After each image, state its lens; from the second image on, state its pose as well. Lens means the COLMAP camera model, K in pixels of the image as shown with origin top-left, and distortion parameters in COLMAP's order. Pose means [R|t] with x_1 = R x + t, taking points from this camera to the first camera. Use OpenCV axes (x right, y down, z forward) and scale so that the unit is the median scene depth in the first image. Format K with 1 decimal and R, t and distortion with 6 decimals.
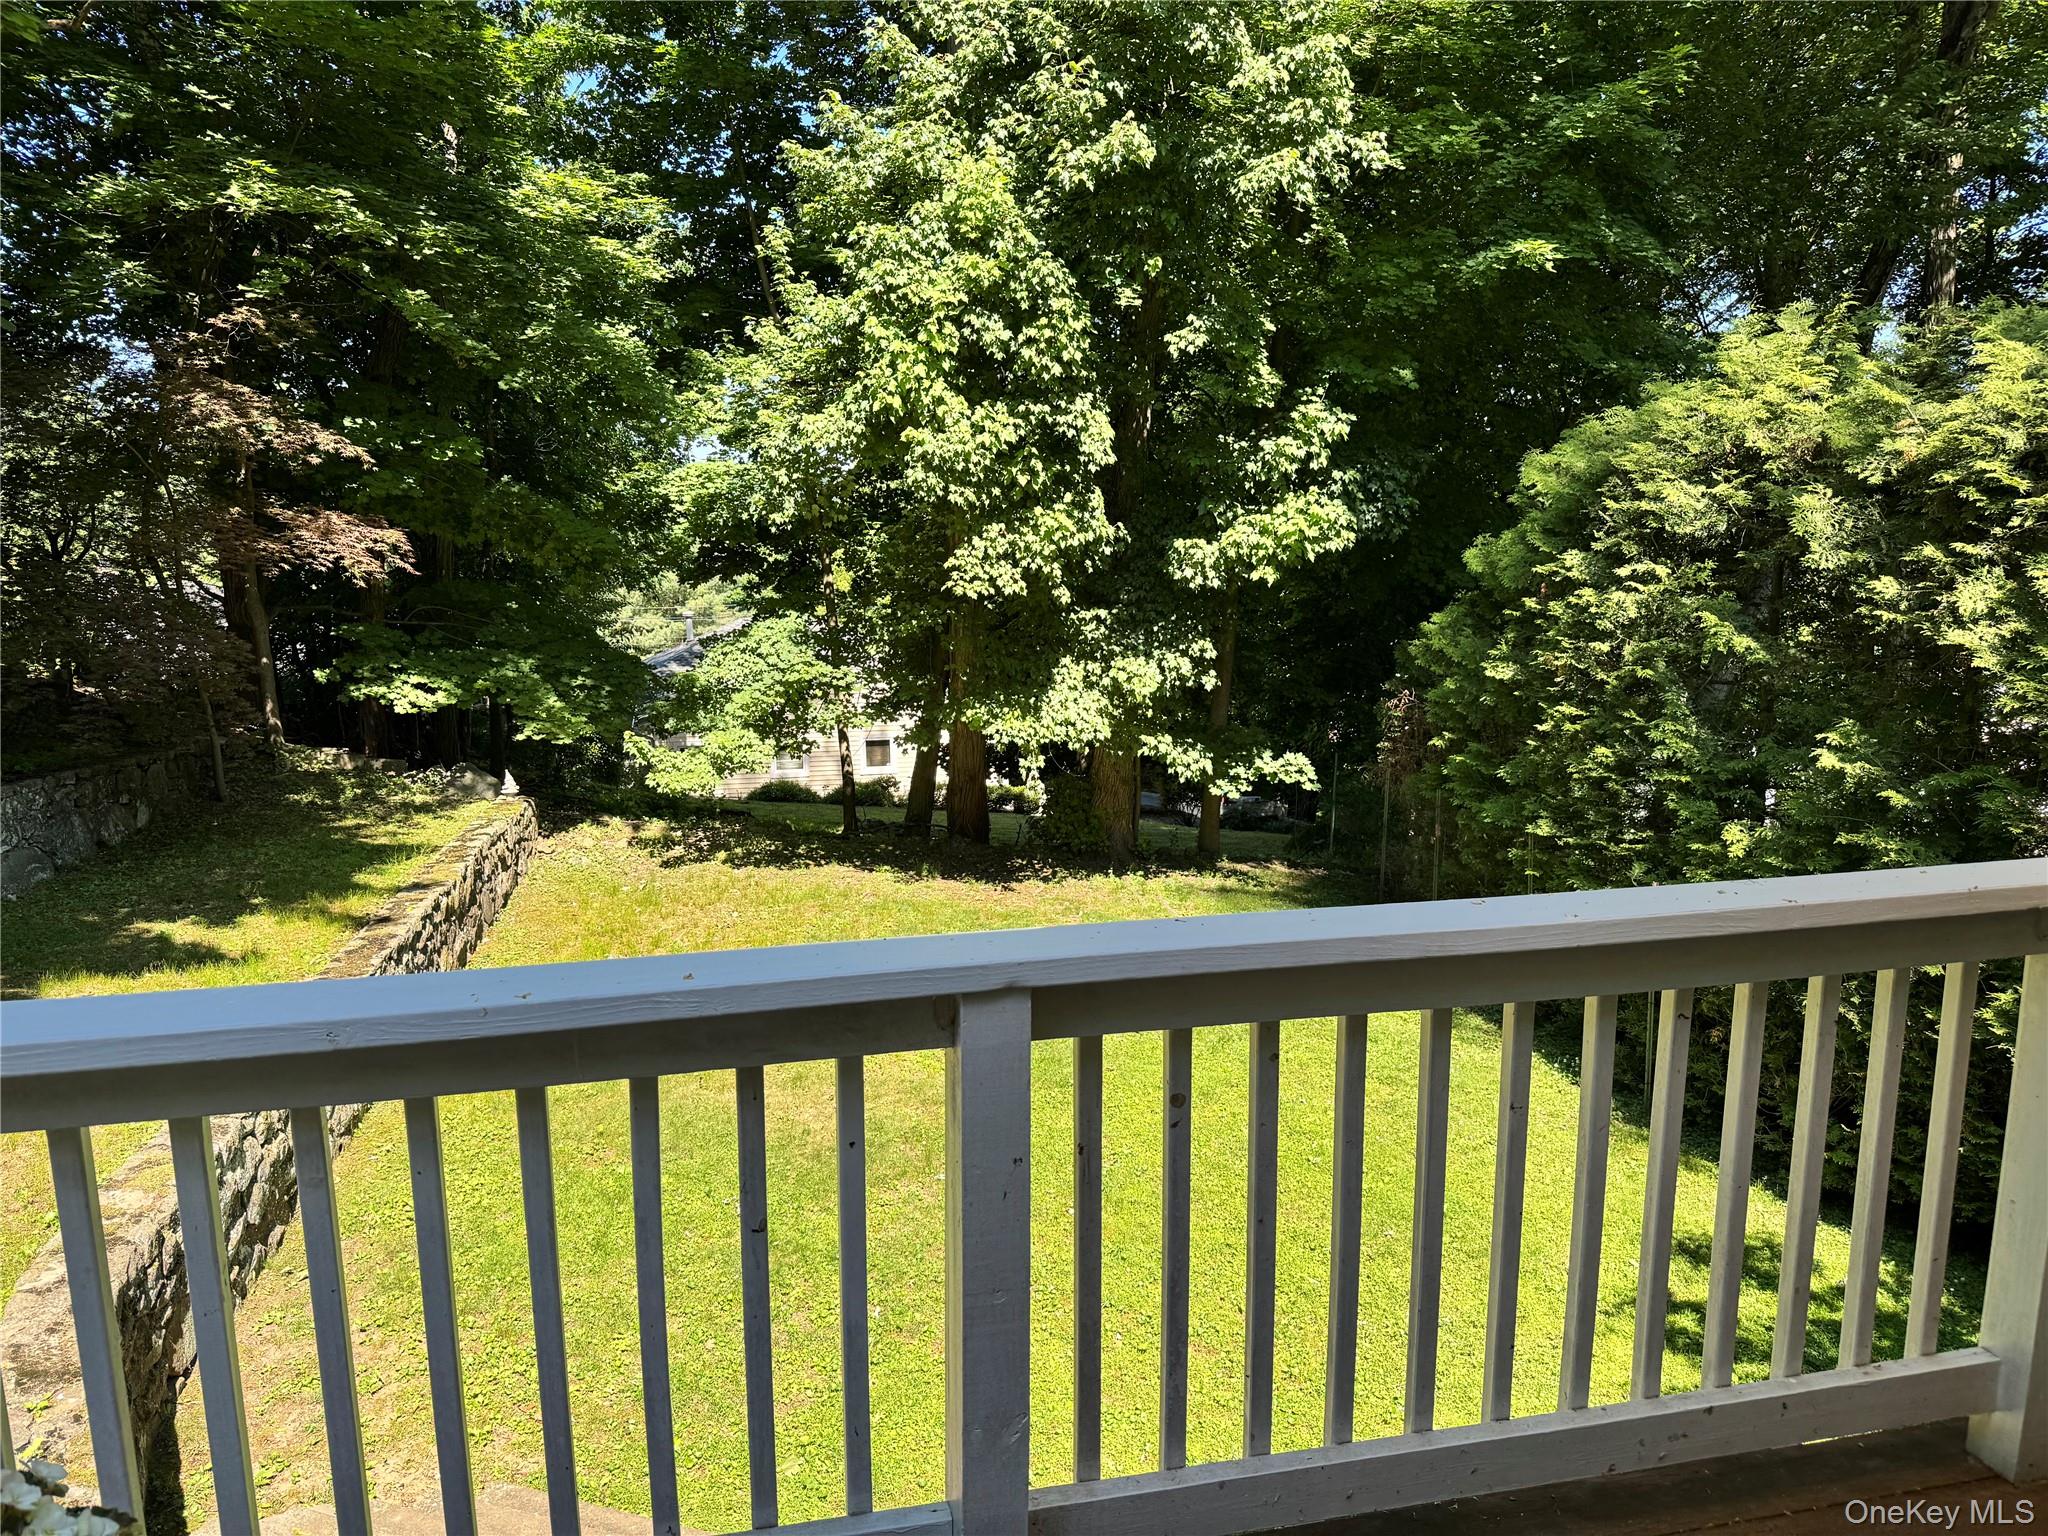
lens RADIAL K [[1421.1, 0, 1030.0], [0, 1421.1, 781.6], [0, 0, 1]] dist [0.191451, -0.401627]
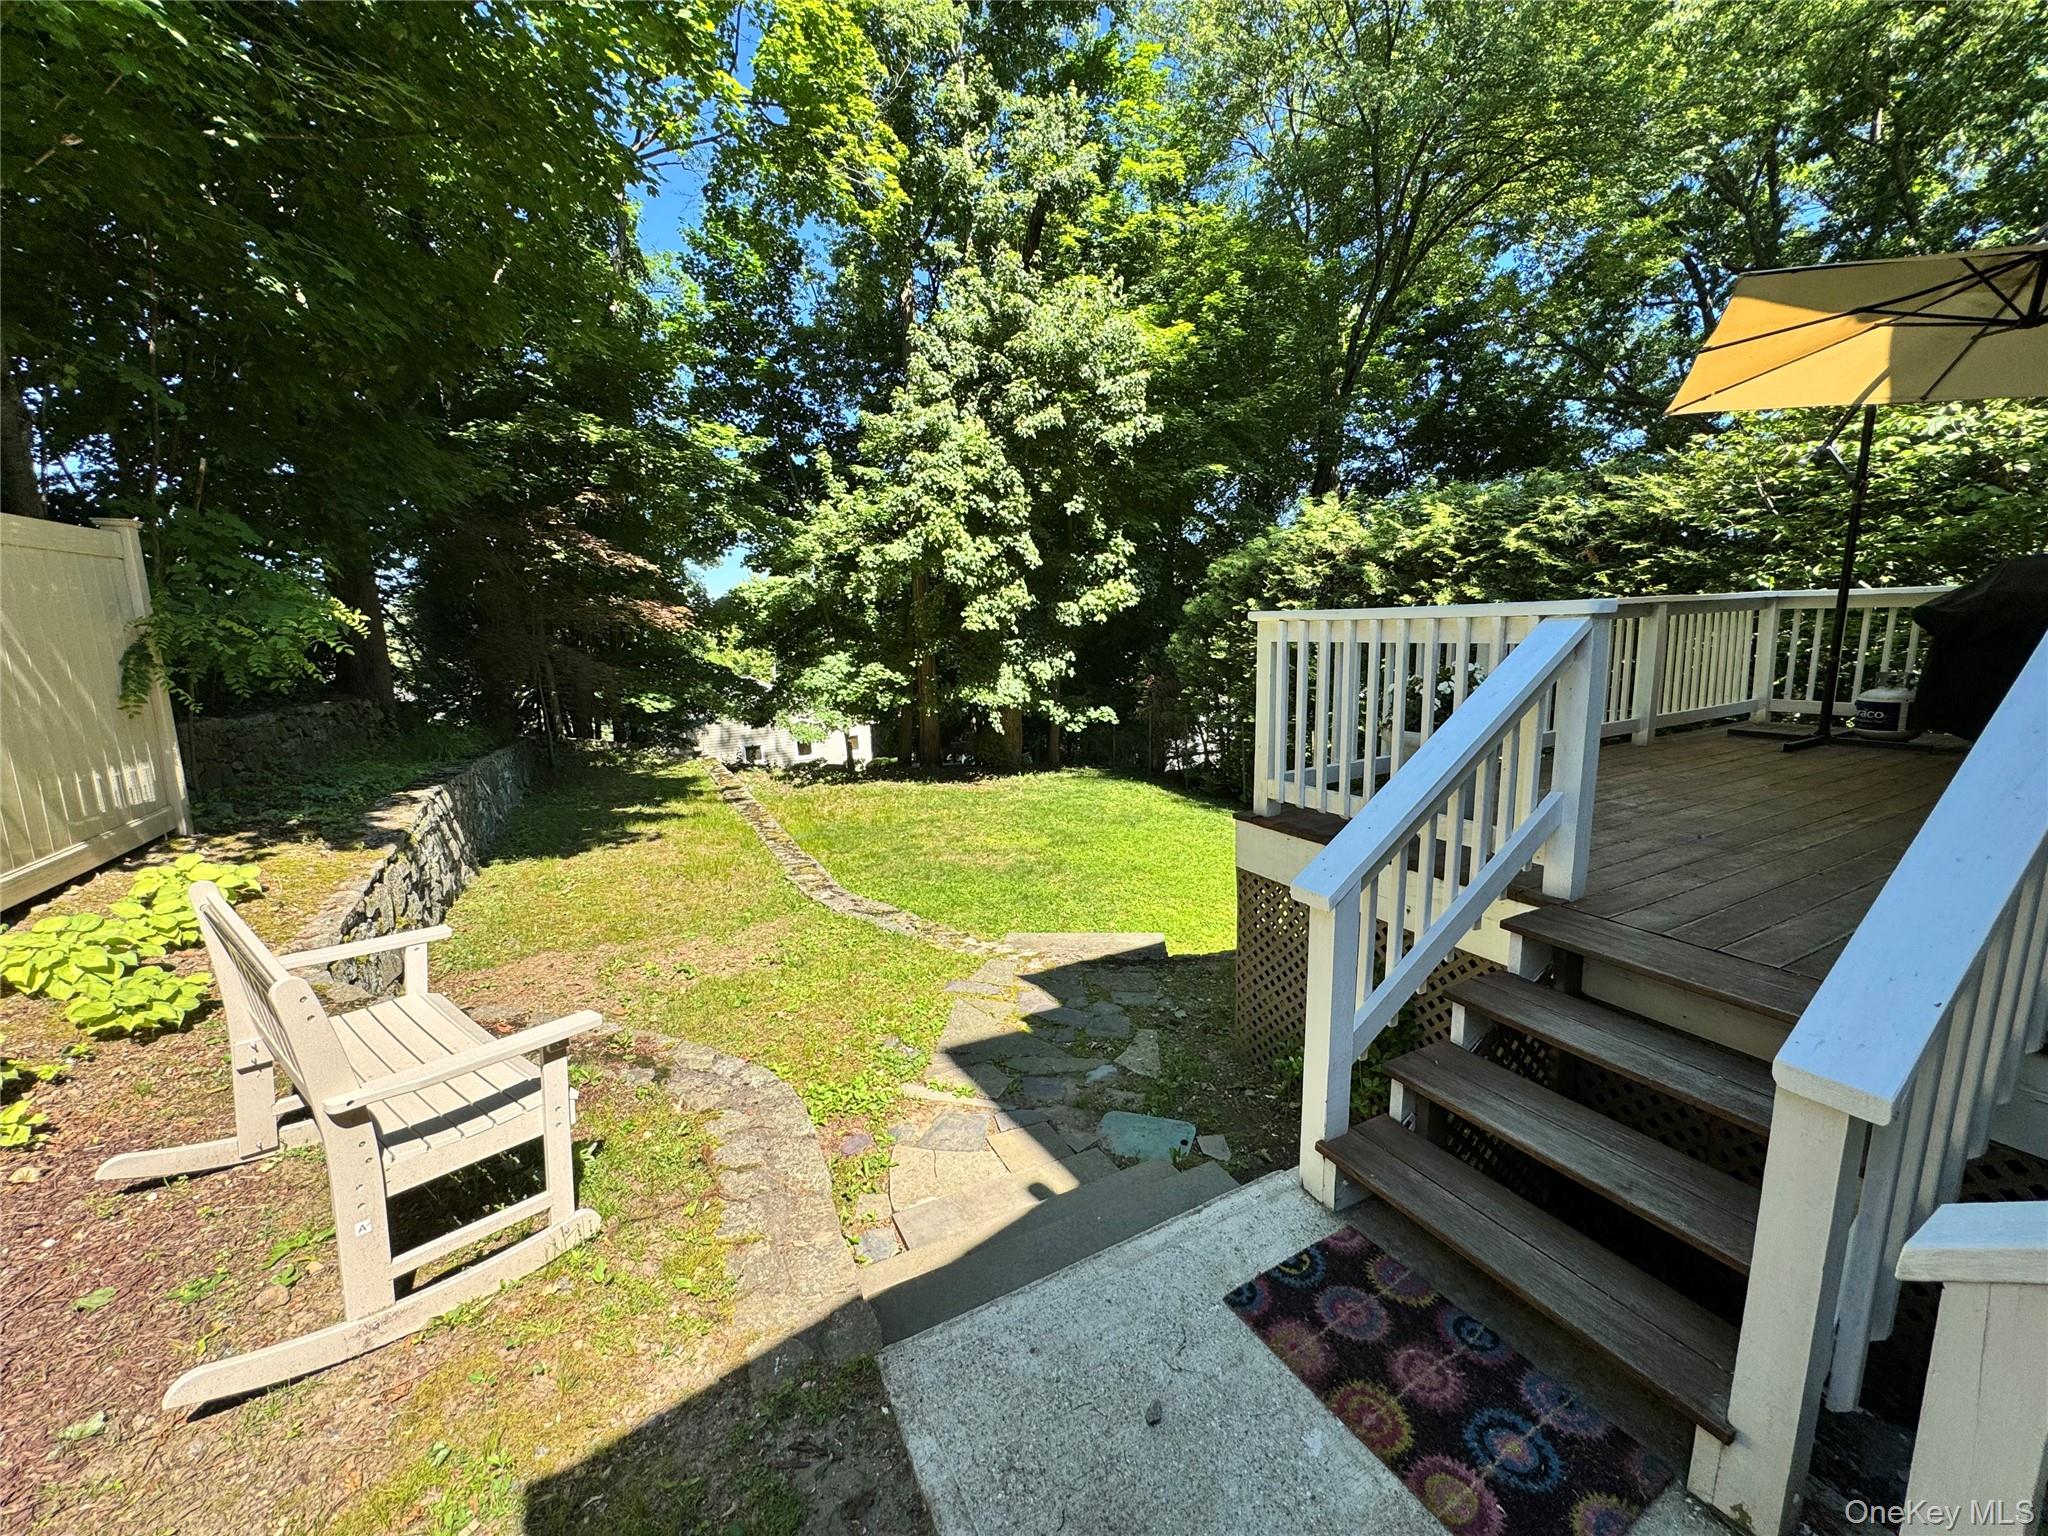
lens RADIAL K [[828.1, 0, 1024.0], [0, 828.1, 768.0], [0, 0, 1]] dist [-0.002907, 0.000560]
pose [[0.964636, -0.078268, 0.251698, -0.288859], [0.080434, 0.996759, 0.001689, 0.068763], [-0.251014, 0.018616, 0.967804, -0.157274]]
